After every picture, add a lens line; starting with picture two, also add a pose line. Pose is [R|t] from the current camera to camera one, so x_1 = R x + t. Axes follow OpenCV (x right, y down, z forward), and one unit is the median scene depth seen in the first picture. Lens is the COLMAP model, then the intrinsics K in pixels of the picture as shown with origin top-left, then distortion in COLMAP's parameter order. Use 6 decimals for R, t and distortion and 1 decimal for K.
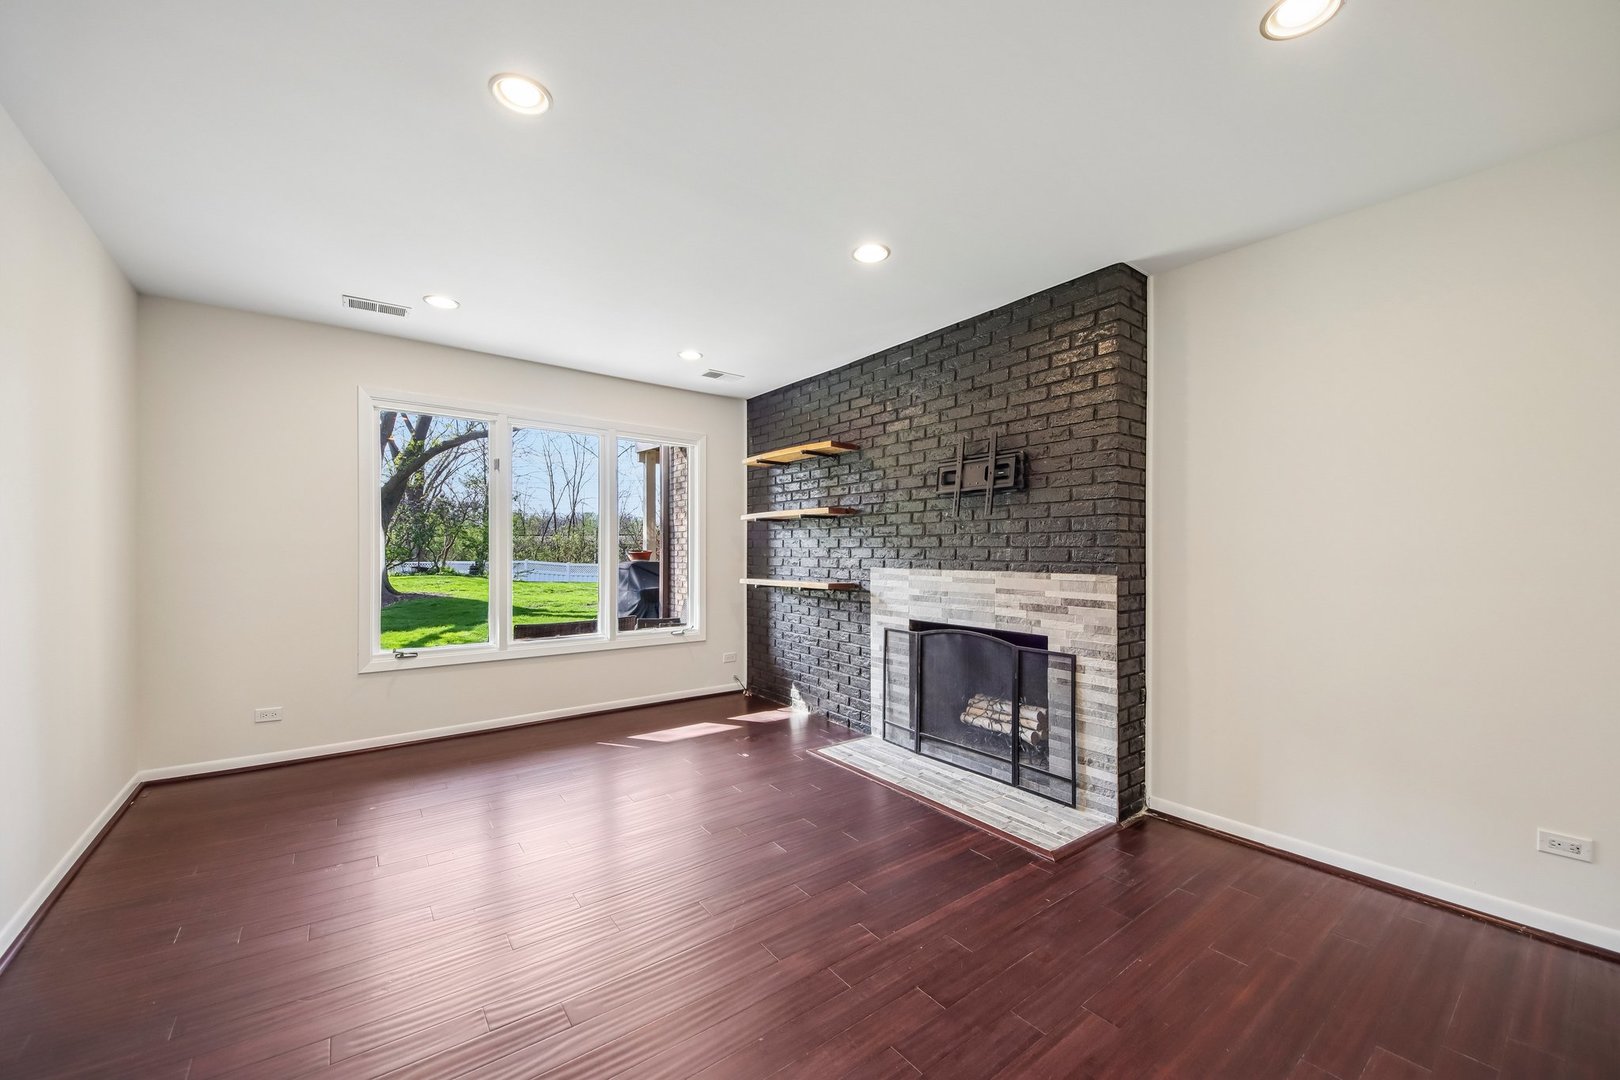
lens RADIAL K [[626.2, 0, 797.6], [0, 626.2, 547.9], [0, 0, 1]] dist [0.071412, -0.037763]
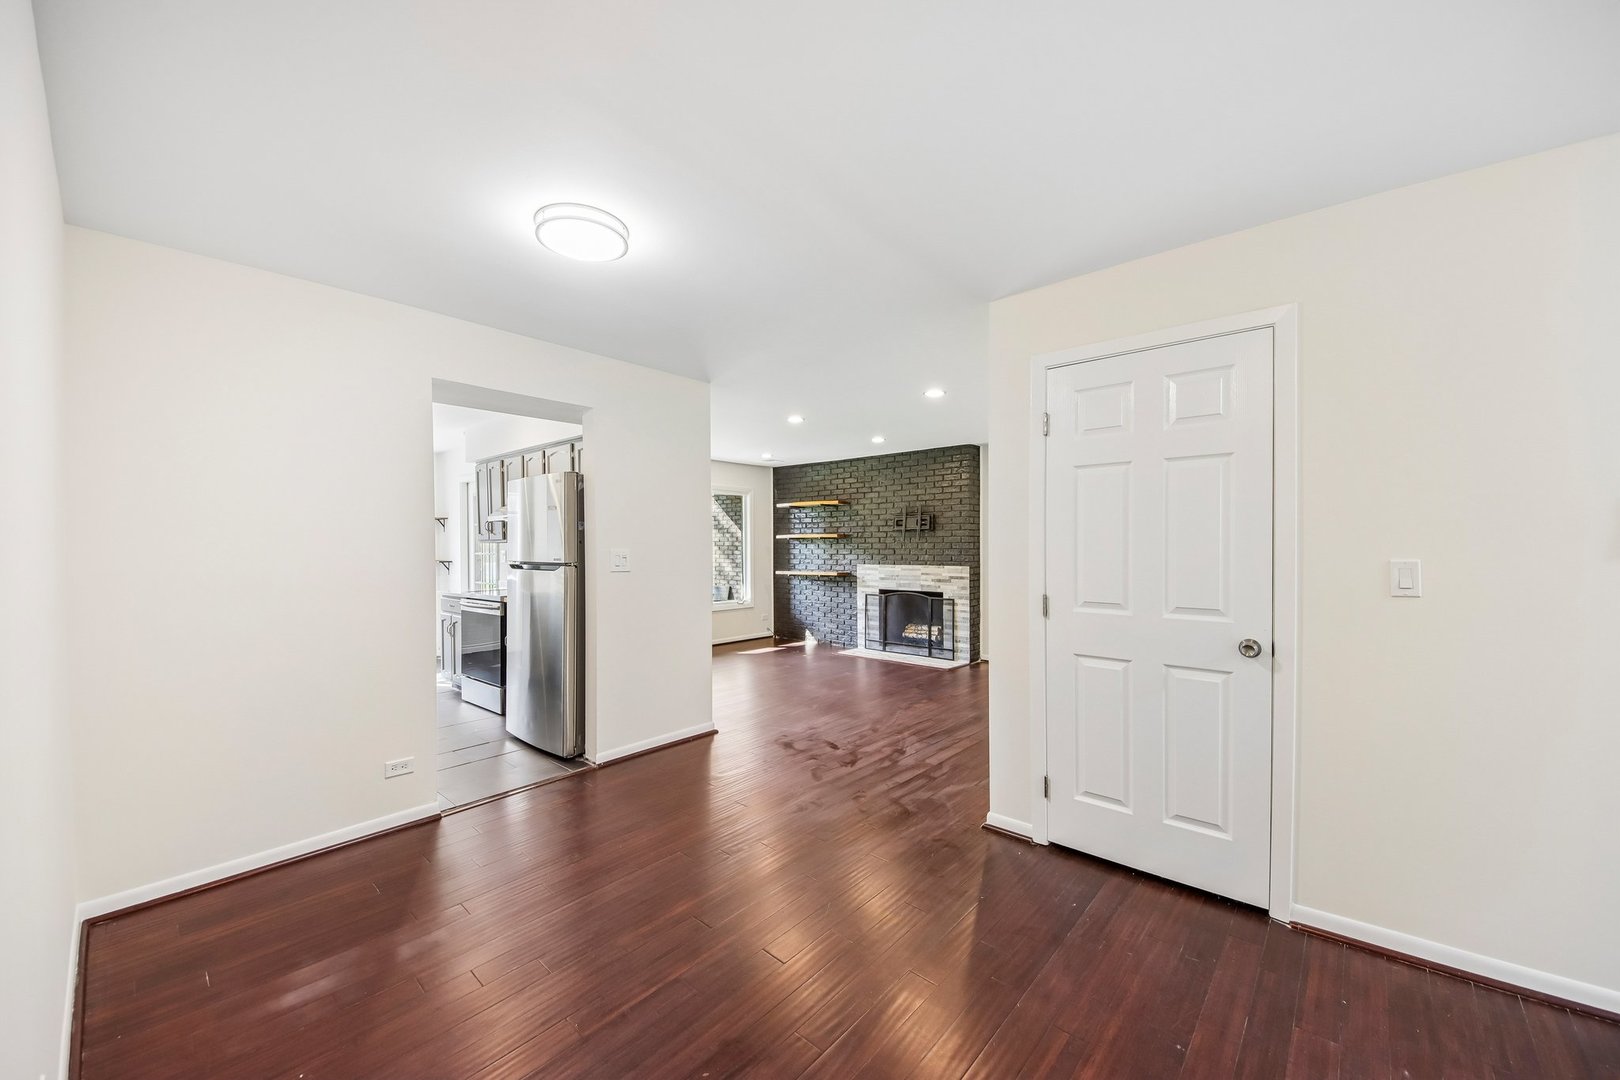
lens RADIAL K [[626.2, 0, 797.6], [0, 626.2, 547.9], [0, 0, 1]] dist [0.071412, -0.037763]
pose [[0.982988, -0.007163, 0.183530, -0.470447], [0.005915, 0.999956, 0.007344, -0.039417], [-0.183574, -0.006133, 0.982987, -0.999254]]
